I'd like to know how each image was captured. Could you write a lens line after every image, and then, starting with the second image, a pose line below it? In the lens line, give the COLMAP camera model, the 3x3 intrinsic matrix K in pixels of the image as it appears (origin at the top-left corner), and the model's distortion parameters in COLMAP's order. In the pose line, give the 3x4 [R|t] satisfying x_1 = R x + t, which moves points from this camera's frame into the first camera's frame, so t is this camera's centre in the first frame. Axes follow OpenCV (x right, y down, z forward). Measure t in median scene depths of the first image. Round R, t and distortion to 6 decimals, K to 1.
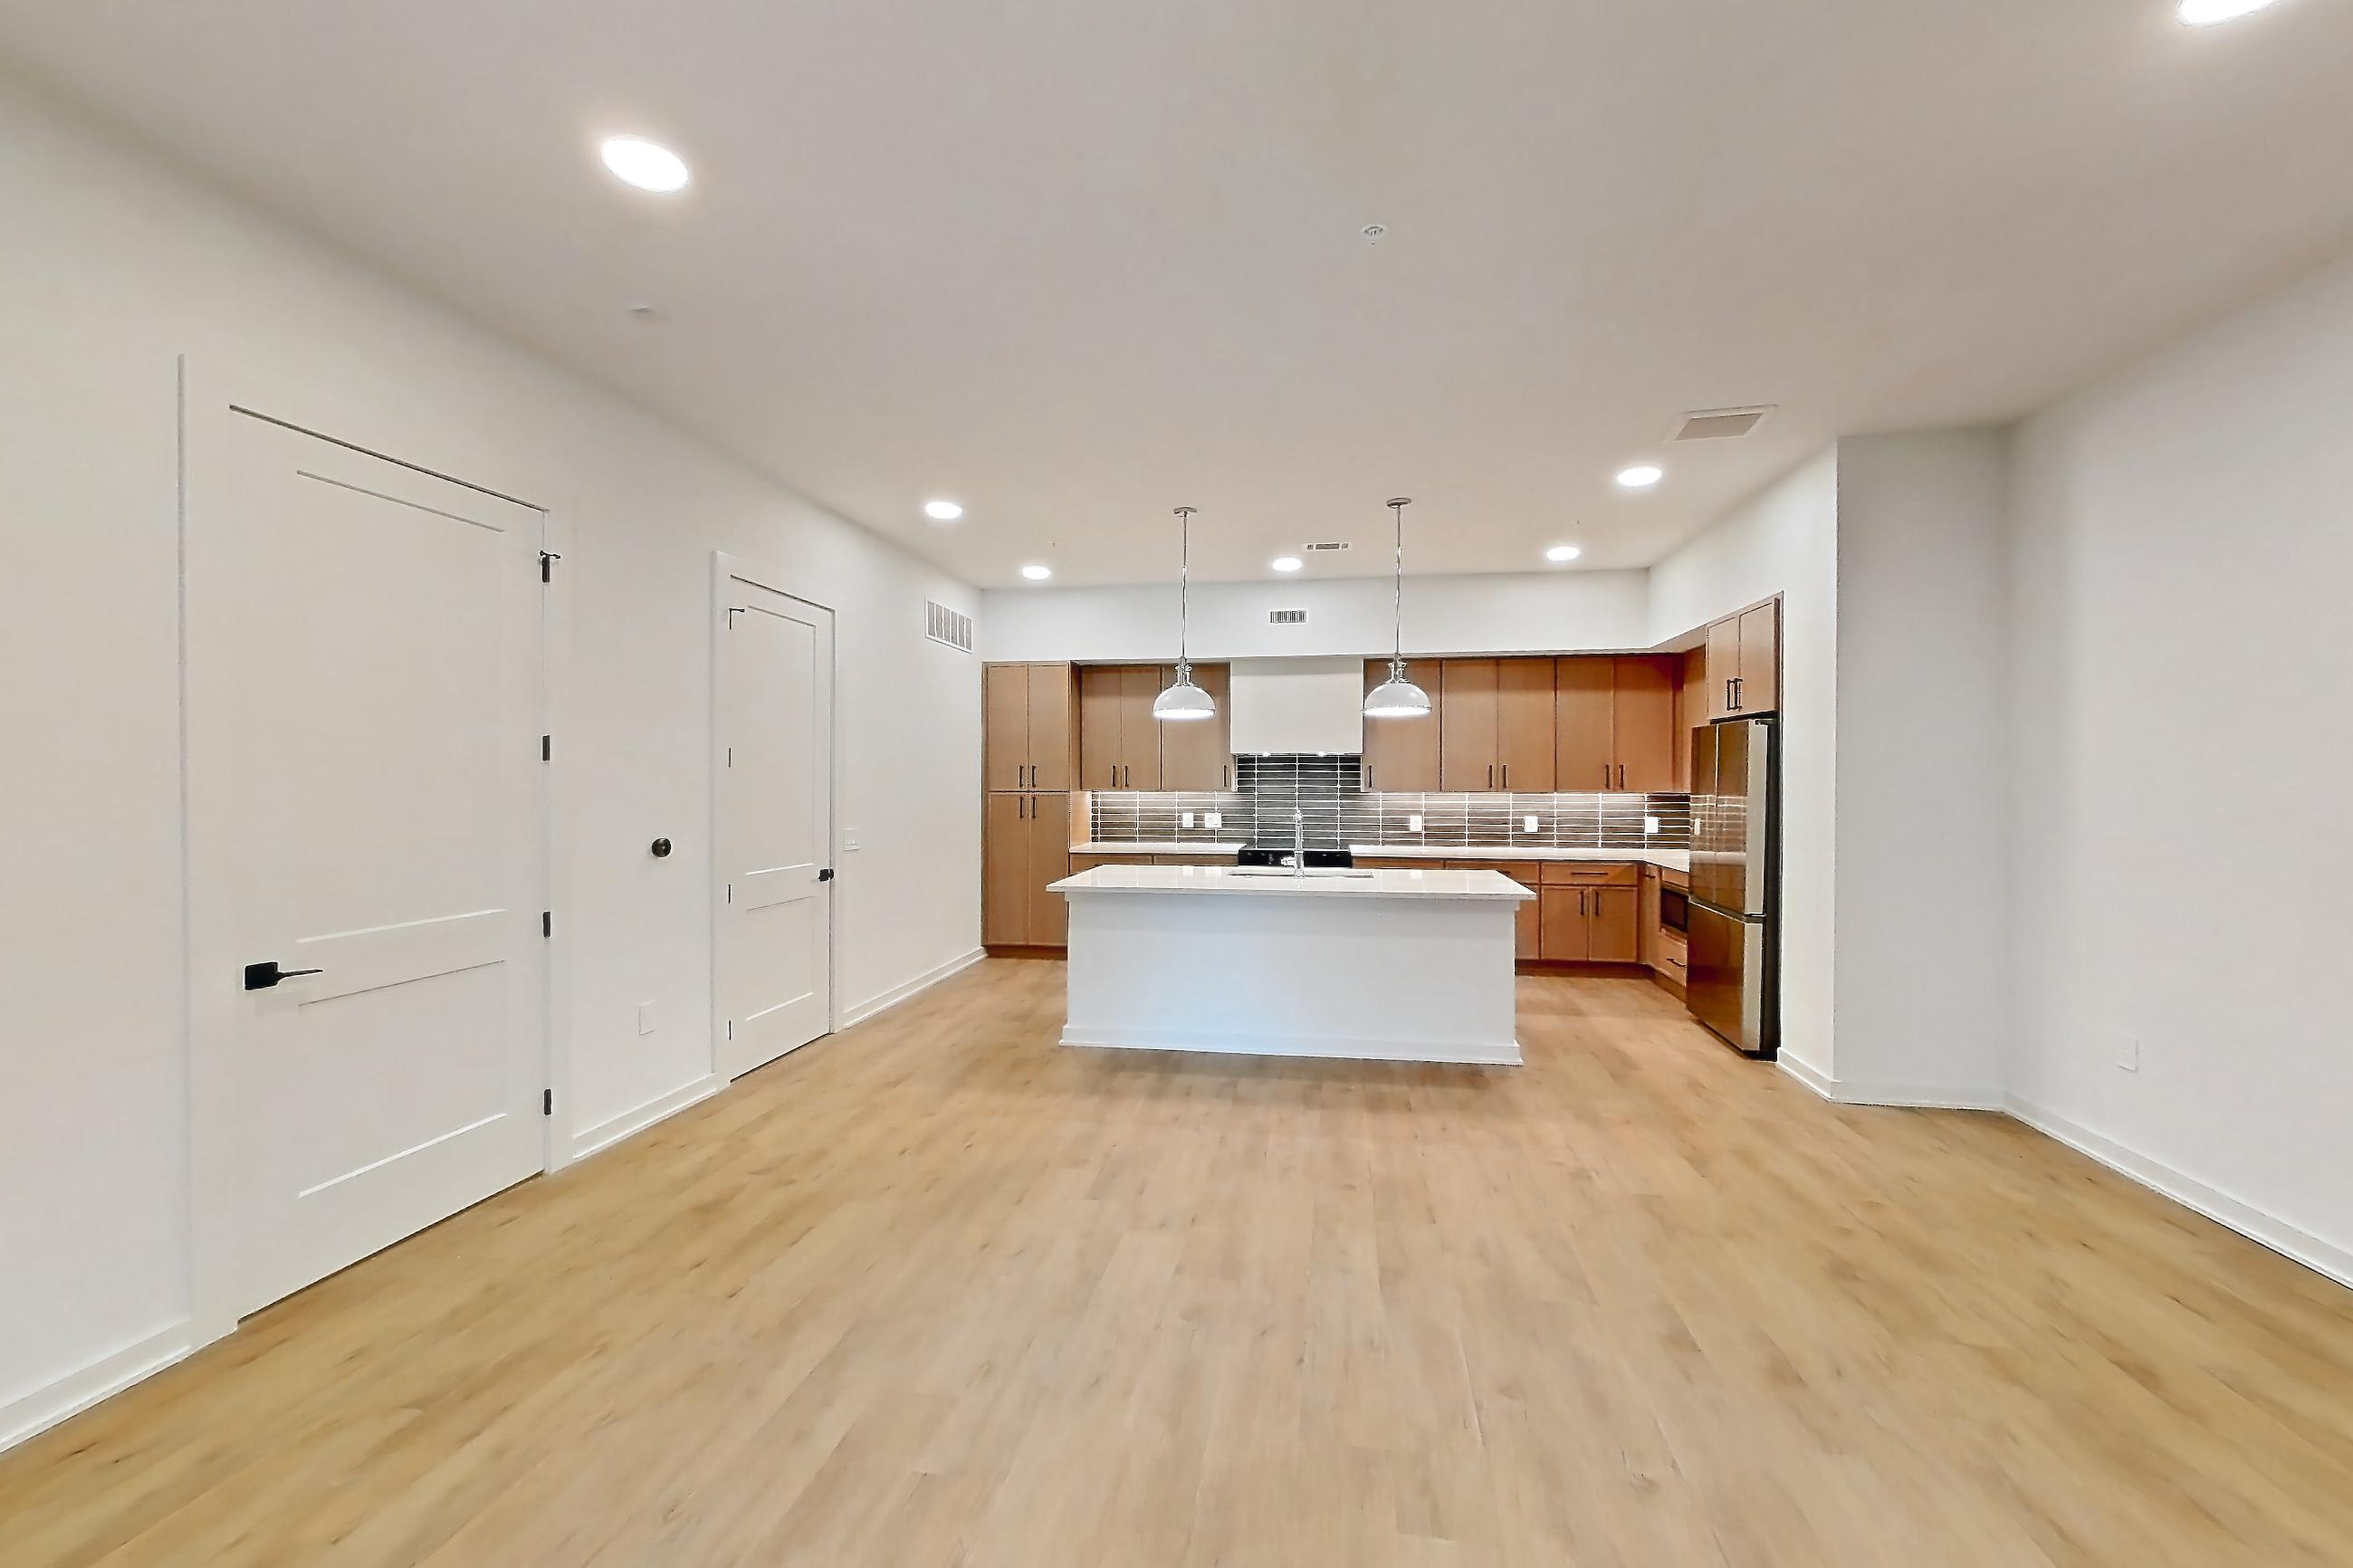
lens RADIAL K [[1011.1, 0, 1193.1], [0, 1011.1, 773.8], [0, 0, 1]] dist [-0.000840, -0.001682]
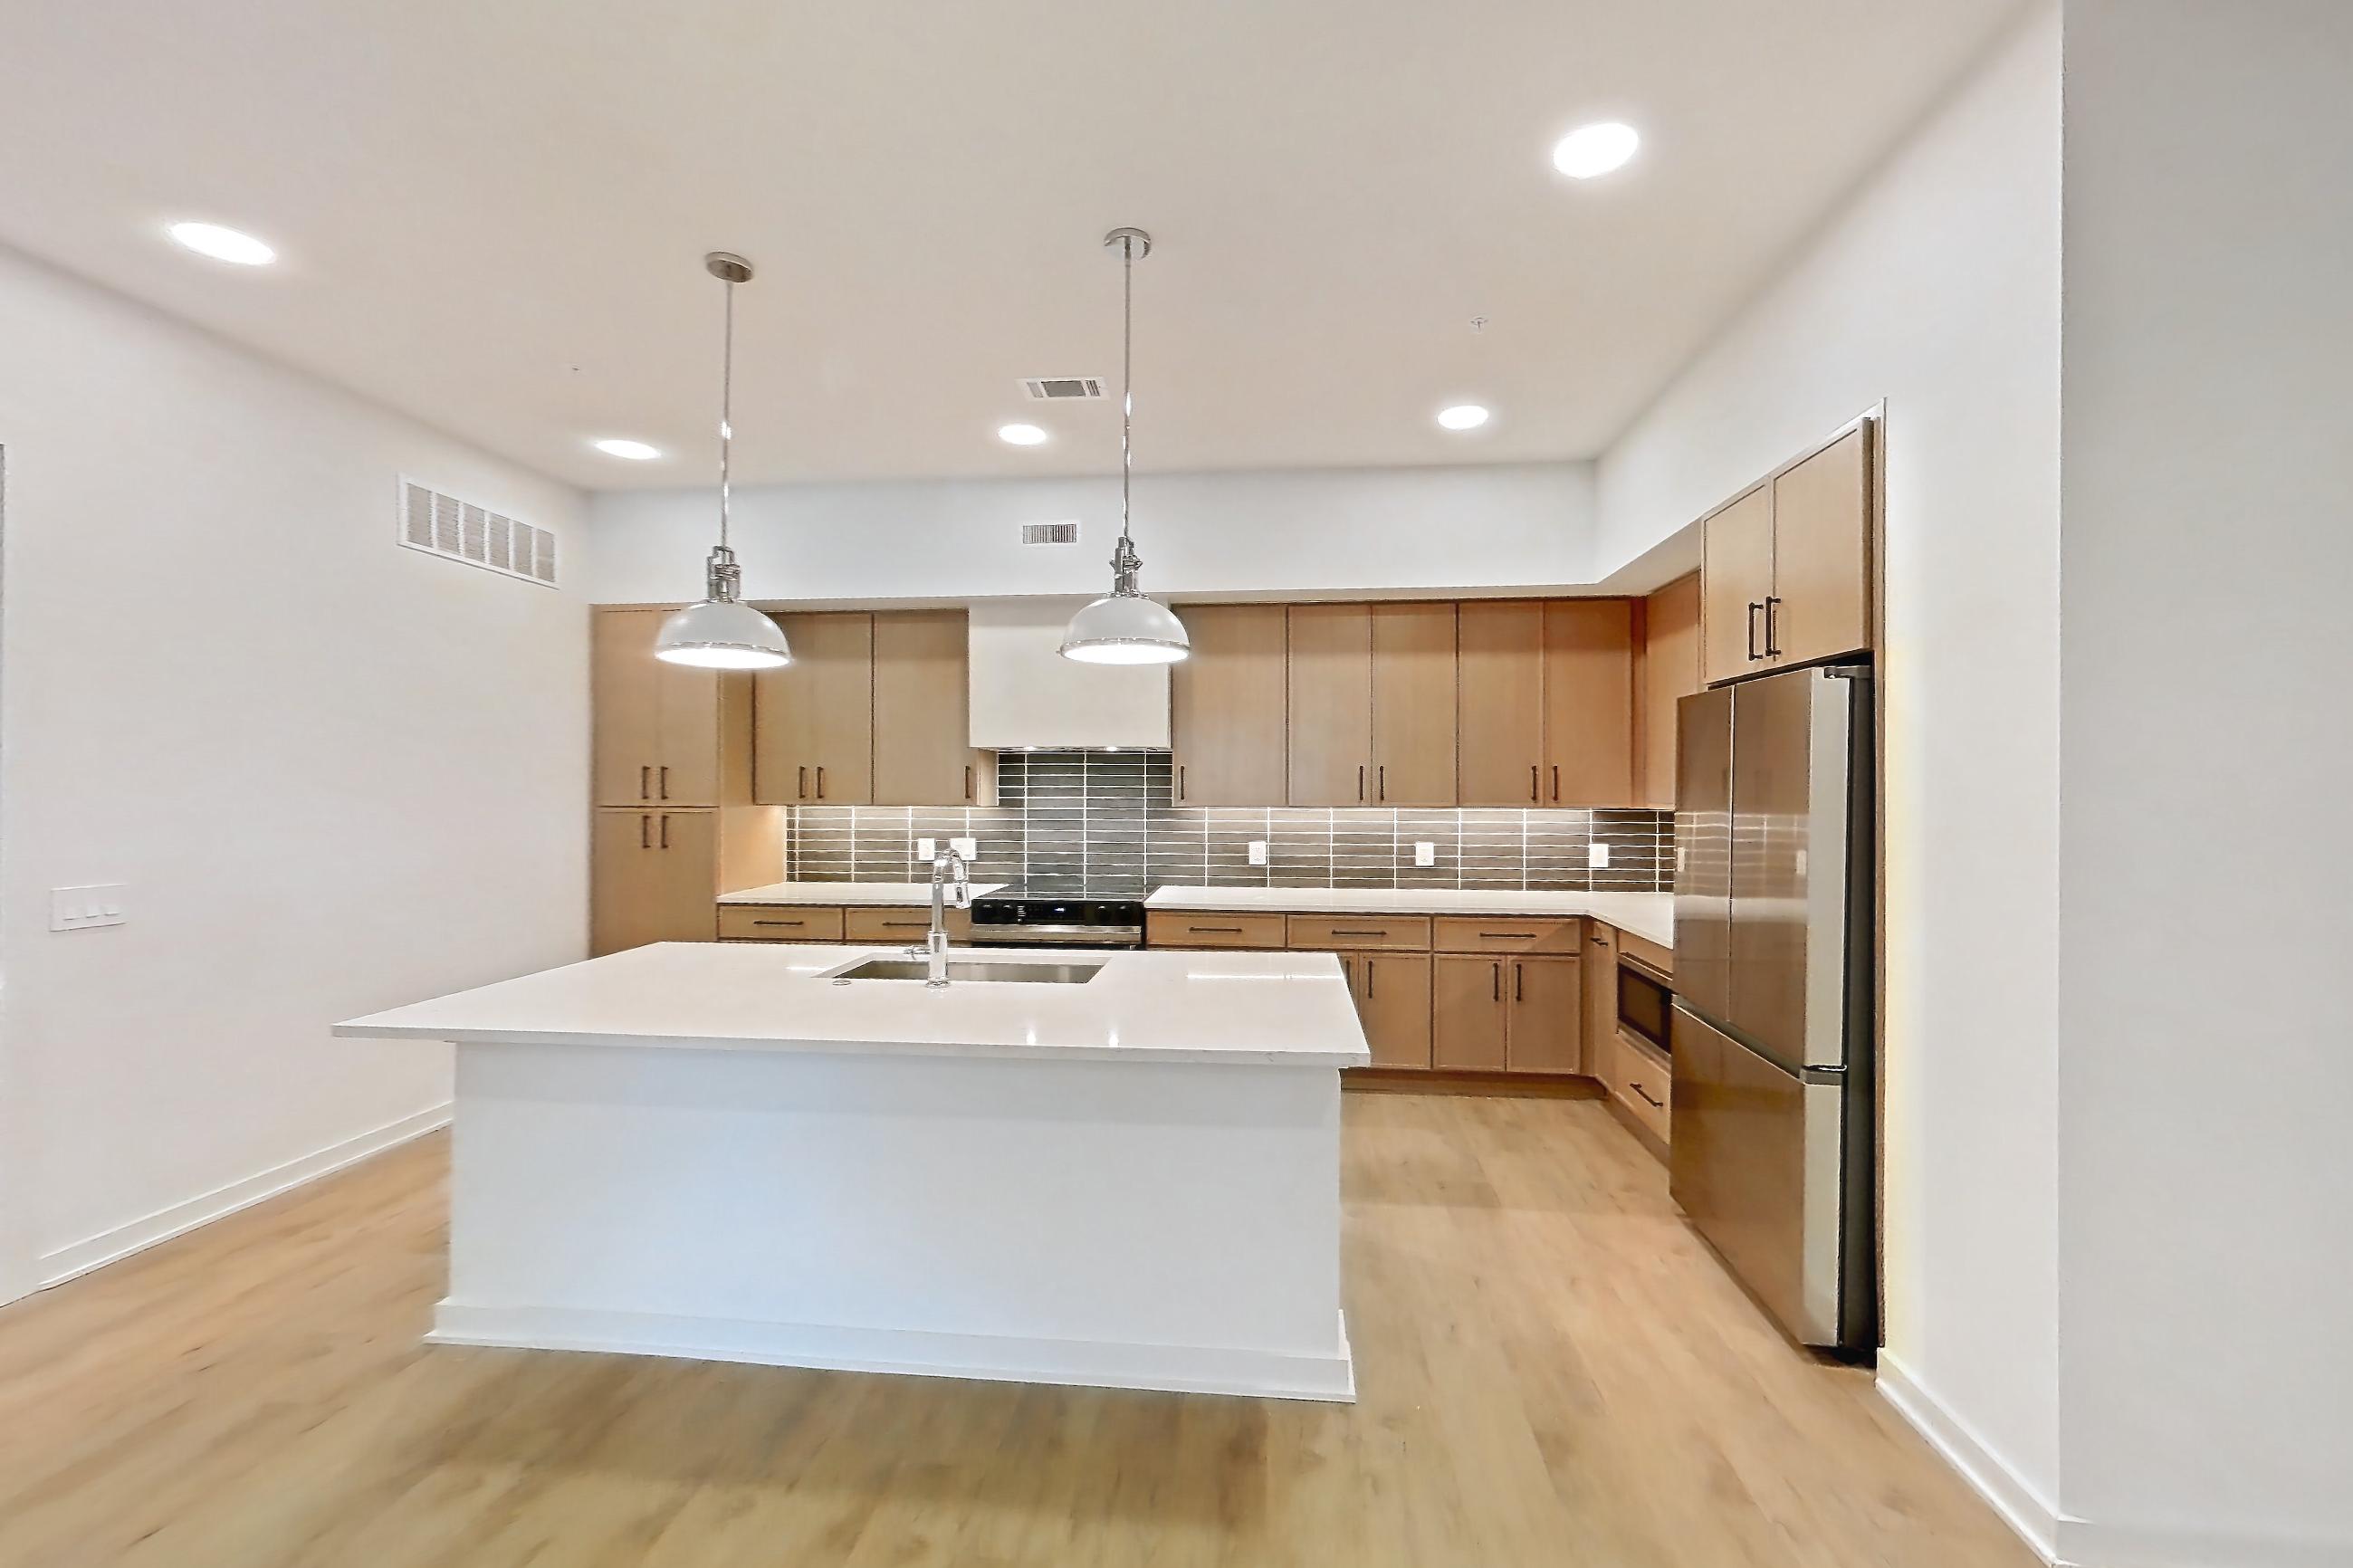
lens RADIAL K [[1011.1, 0, 1217.4], [0, 1011.1, 787.7], [0, 0, 1]] dist [-0.000840, -0.001682]
pose [[0.996305, 0.000708, 0.085877, 0.155425], [-0.001082, 0.999990, 0.004301, 0.002599], [-0.085874, -0.004378, 0.996296, 0.380986]]
